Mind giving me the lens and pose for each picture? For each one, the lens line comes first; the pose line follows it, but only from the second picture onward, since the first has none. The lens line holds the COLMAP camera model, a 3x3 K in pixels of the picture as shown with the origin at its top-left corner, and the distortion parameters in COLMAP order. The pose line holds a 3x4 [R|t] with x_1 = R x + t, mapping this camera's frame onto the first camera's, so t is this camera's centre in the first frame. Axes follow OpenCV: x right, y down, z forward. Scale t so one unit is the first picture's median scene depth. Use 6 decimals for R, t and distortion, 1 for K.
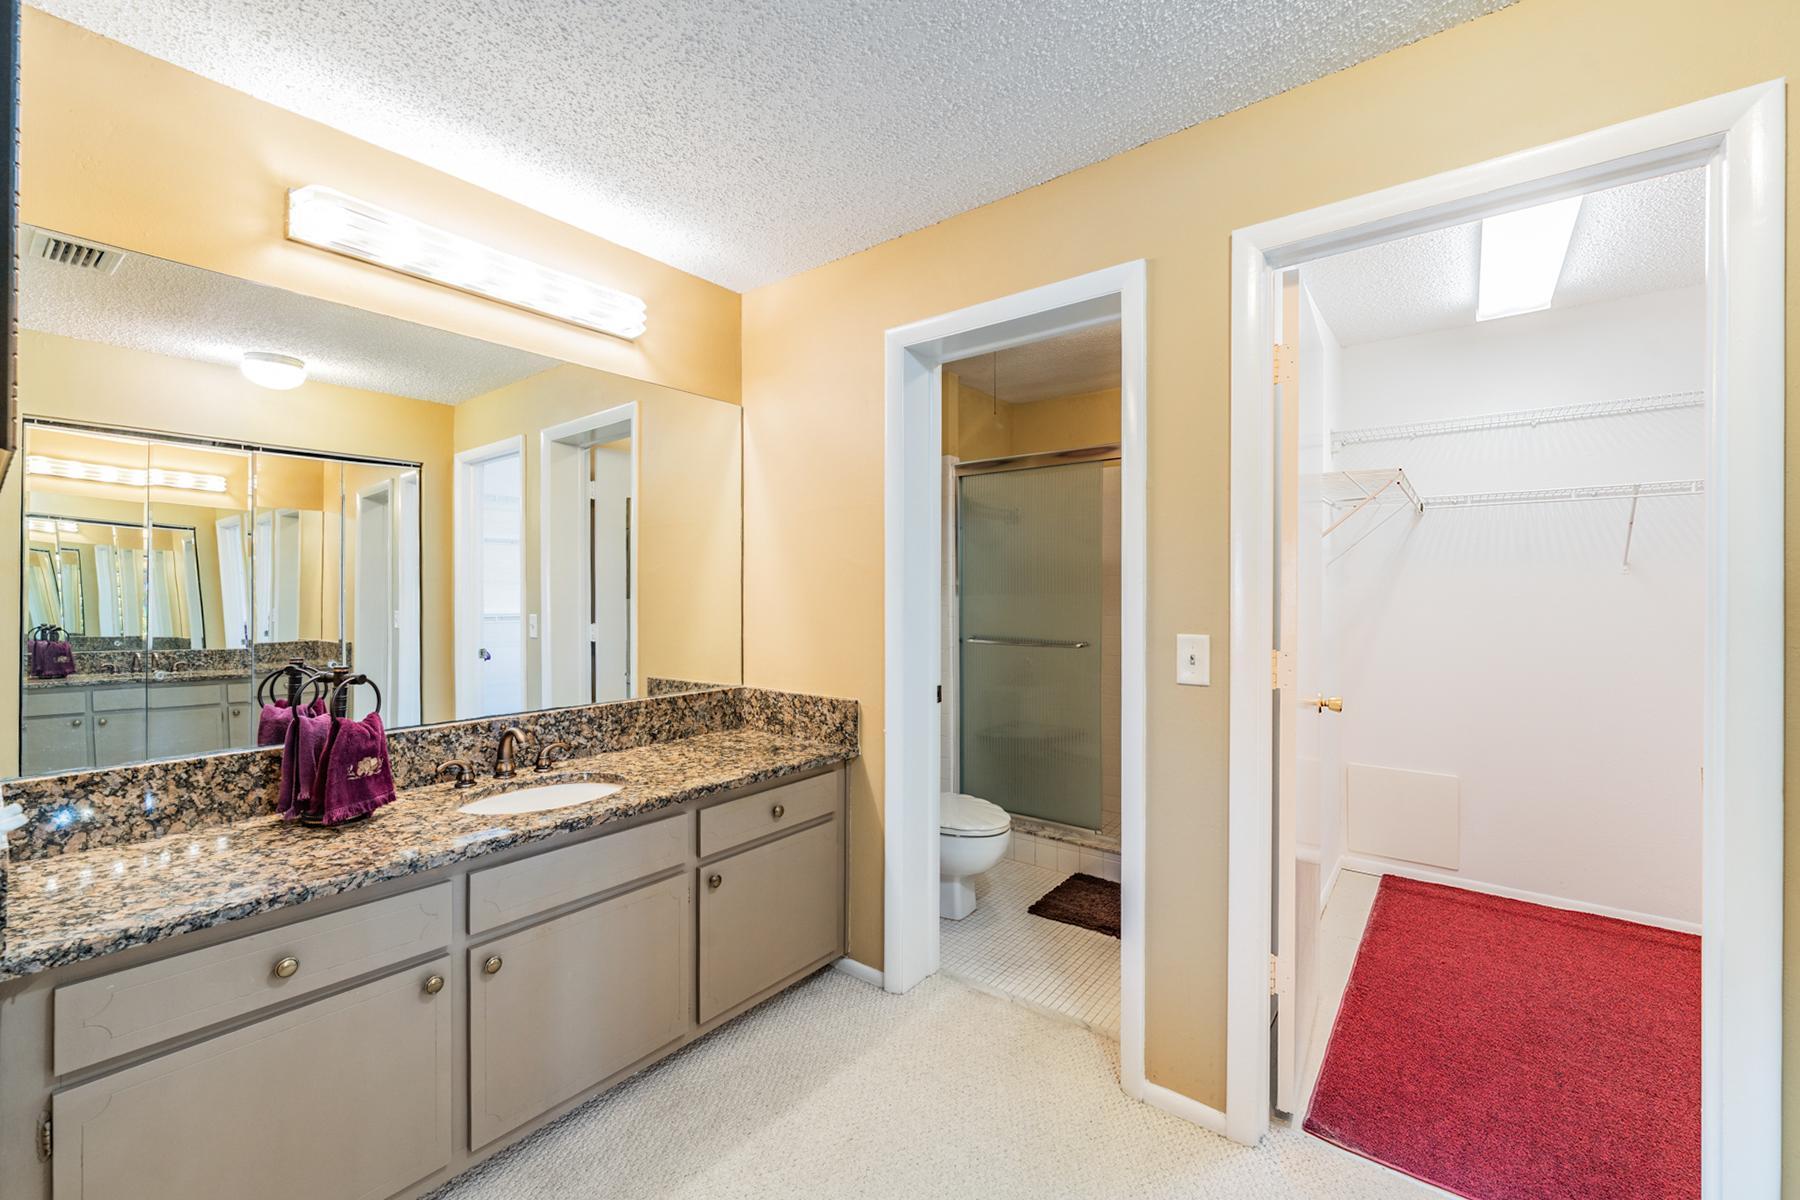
lens RADIAL K [[728.4, 0, 903.5], [0, 728.4, 588.6], [0, 0, 1]] dist [-0.001022, -0.000436]
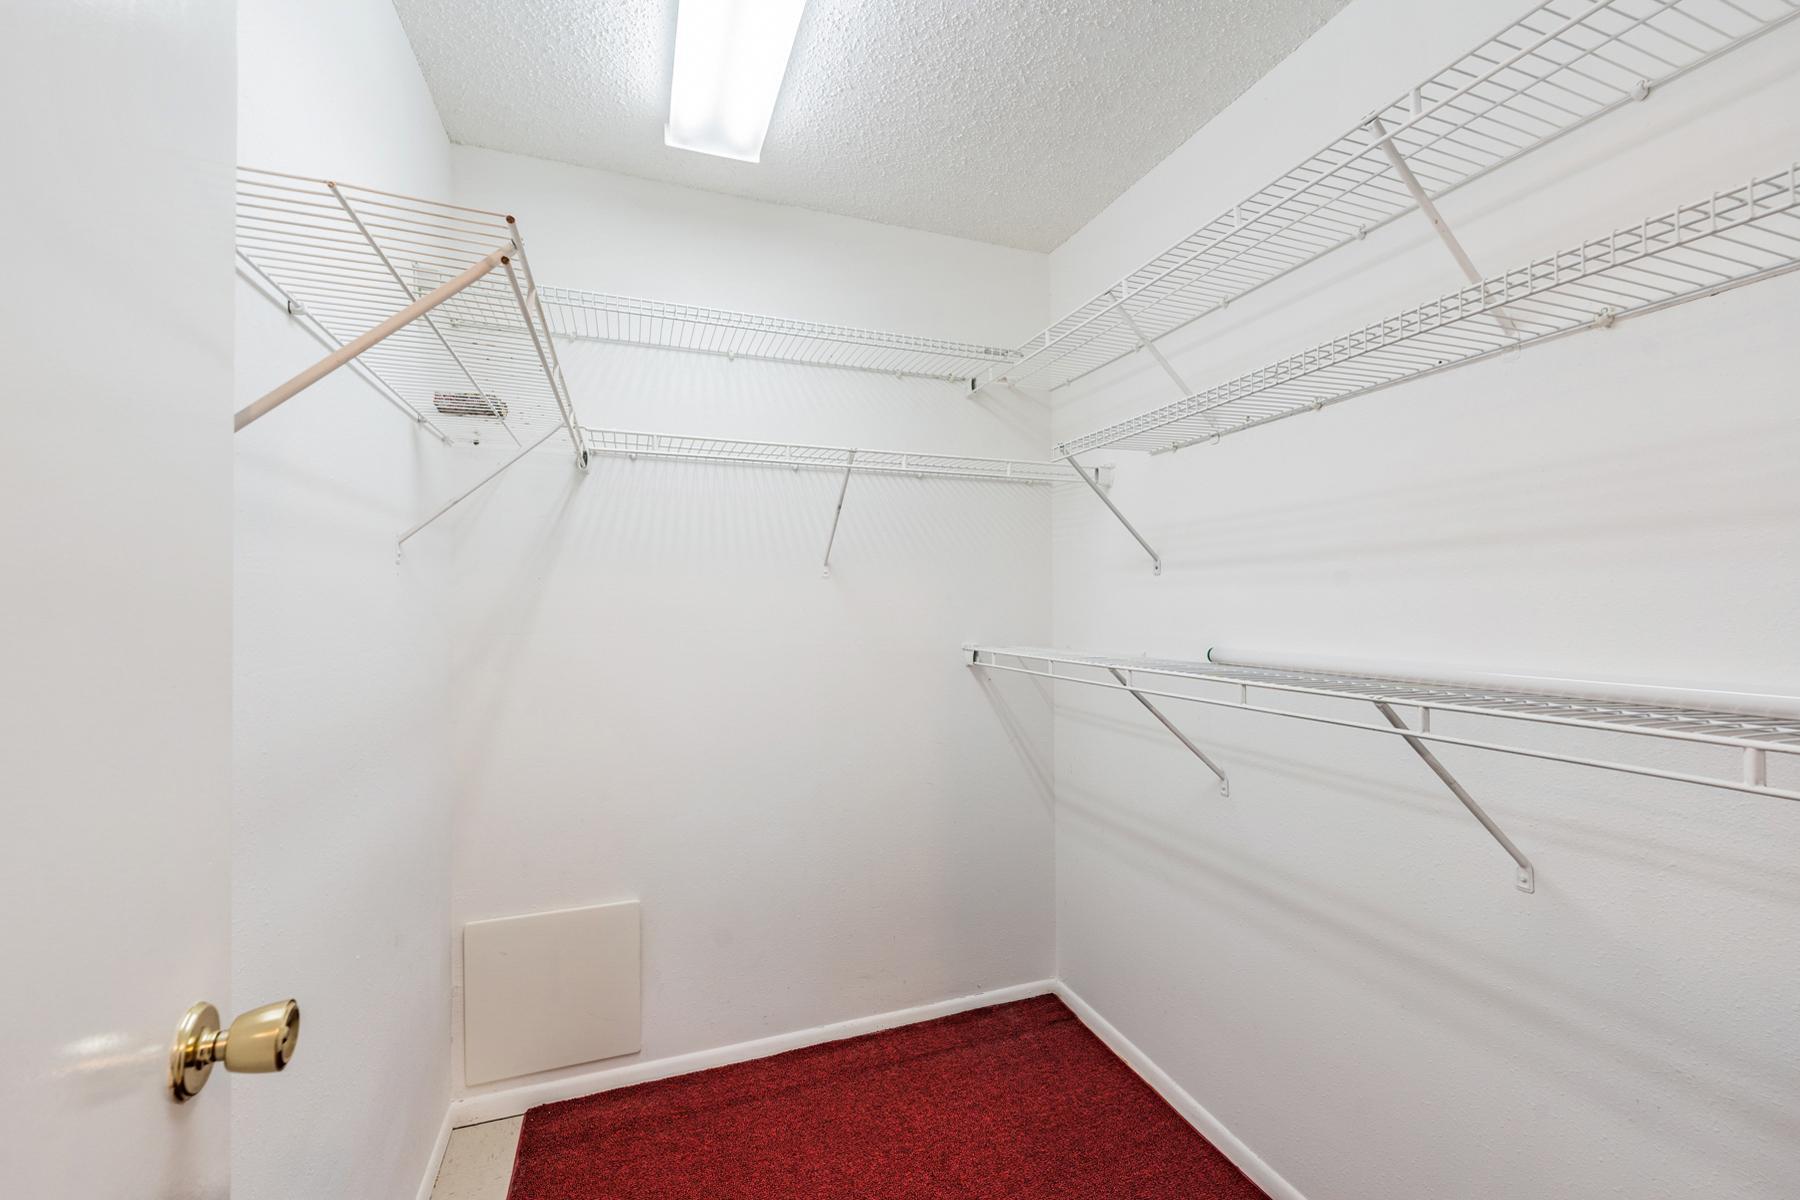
lens RADIAL K [[728.4, 0, 904.0], [0, 728.4, 597.7], [0, 0, 1]] dist [-0.001022, -0.000436]
pose [[0.528172, 0.006878, 0.849109, 0.363421], [0.007230, 0.999895, -0.012596, 0.010094], [-0.849106, 0.012792, 0.528067, 0.492549]]
